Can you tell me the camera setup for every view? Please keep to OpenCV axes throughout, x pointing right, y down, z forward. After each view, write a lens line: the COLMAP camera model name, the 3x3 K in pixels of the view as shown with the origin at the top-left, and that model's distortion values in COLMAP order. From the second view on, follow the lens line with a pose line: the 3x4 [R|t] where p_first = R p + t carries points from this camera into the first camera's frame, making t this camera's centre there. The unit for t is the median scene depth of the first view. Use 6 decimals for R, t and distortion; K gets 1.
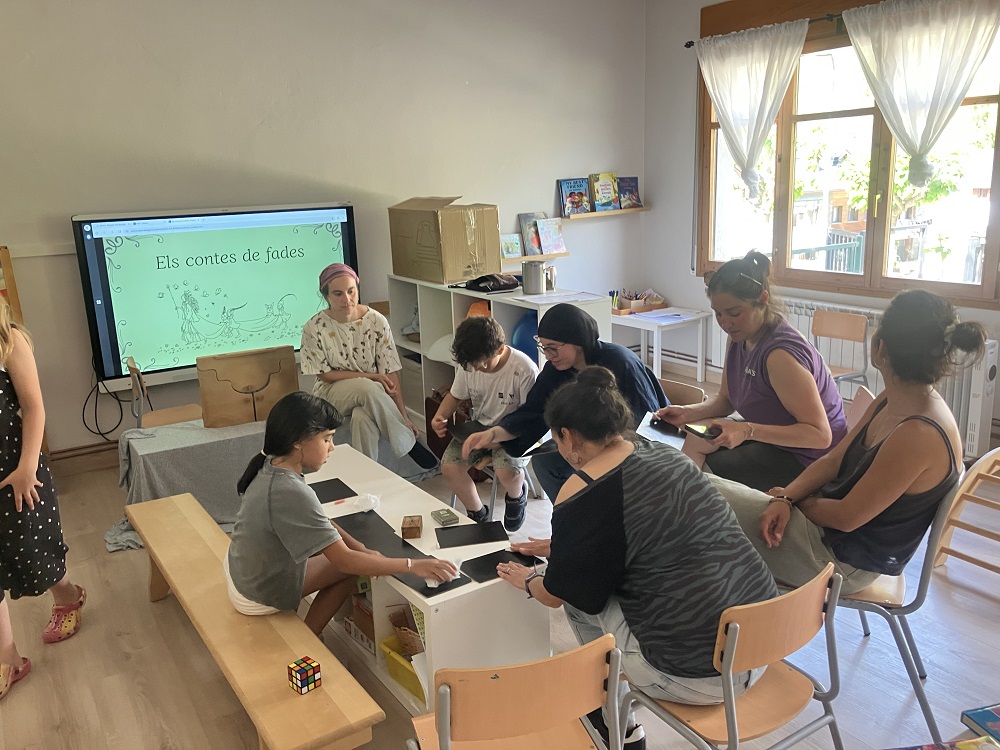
lens RADIAL K [[807.7, 0, 500.2], [0, 807.7, 389.6], [0, 0, 1]] dist [0.068400, -0.154339]
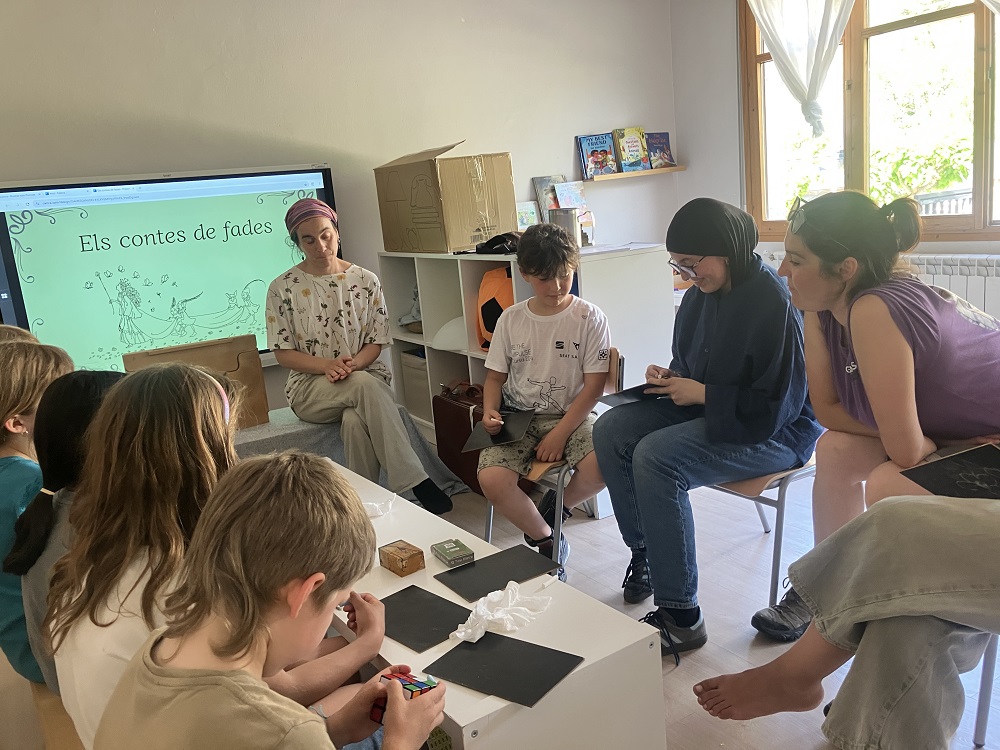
lens RADIAL K [[813.6, 0, 510.7], [0, 813.6, 385.9], [0, 0, 1]] dist [0.007075, 0.003046]
pose [[0.998381, -0.056766, 0.003552, -0.017589], [0.056848, 0.997928, -0.030142, 0.025078], [-0.001834, 0.030295, 0.999539, 0.197306]]
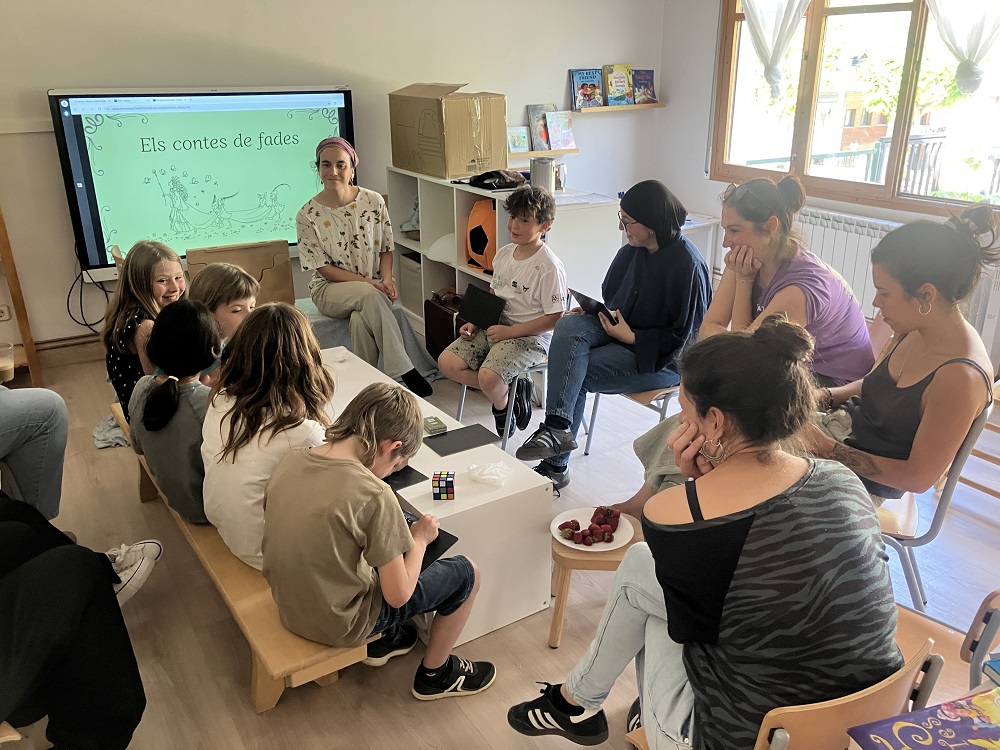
lens RADIAL K [[813.6, 0, 510.7], [0, 813.6, 385.9], [0, 0, 1]] dist [0.007075, 0.003046]
pose [[0.999324, 0.031200, 0.019443, -0.005138], [-0.033302, 0.992303, 0.119275, -0.005861], [-0.015571, -0.119842, 0.992671, 0.022801]]
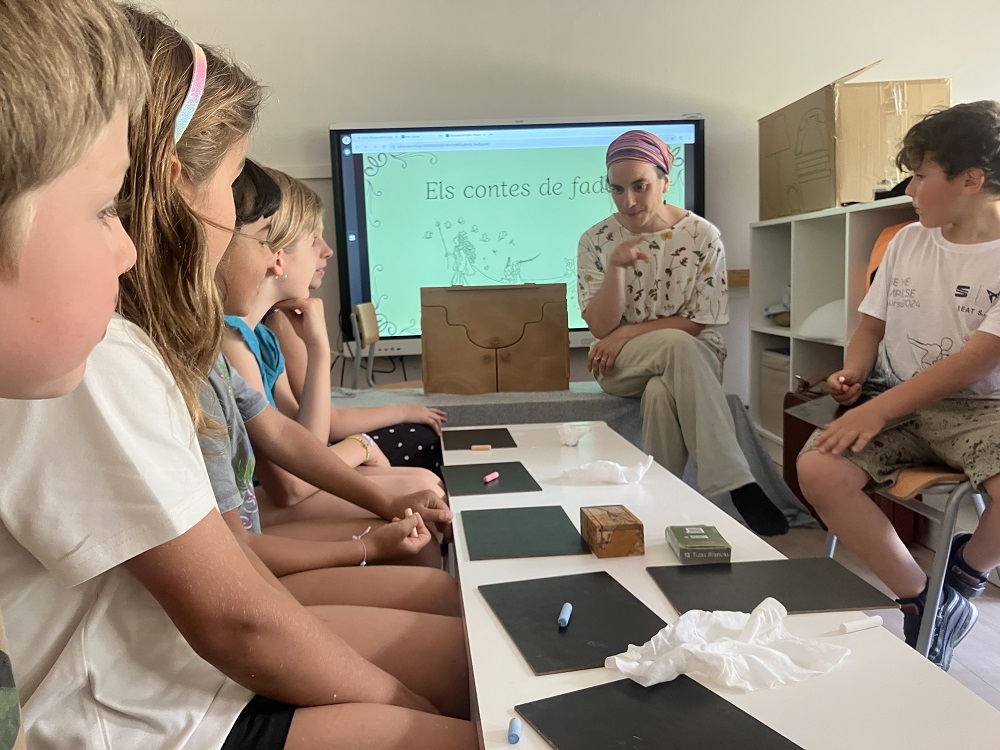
lens RADIAL K [[807.7, 0, 500.2], [0, 807.7, 389.6], [0, 0, 1]] dist [0.068400, -0.154339]
pose [[0.875503, 0.062432, -0.479163, 0.007864], [-0.117451, 0.989375, -0.085690, 0.074655], [0.468722, 0.131300, 0.873533, 0.361578]]
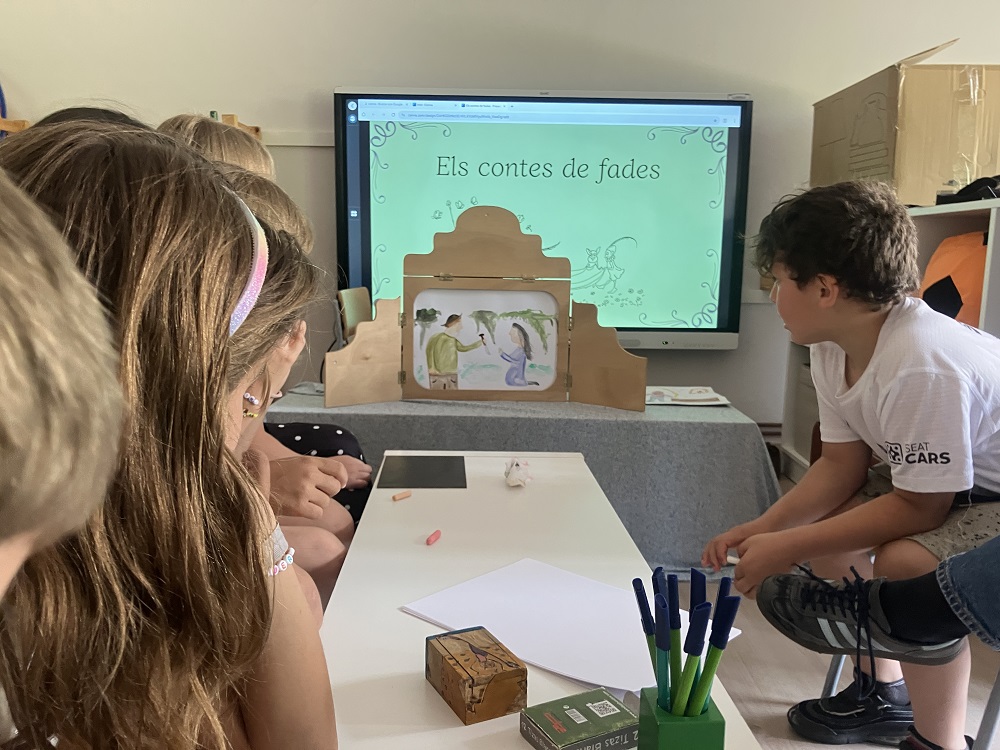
lens RADIAL K [[794.1, 0, 523.1], [0, 794.1, 388.2], [0, 0, 1]] dist [0.042459, -0.102233]
pose [[0.844758, 0.130790, -0.518920, 0.008404], [-0.182310, 0.982005, -0.049279, 0.042603], [0.503137, 0.136233, 0.853401, 0.443964]]
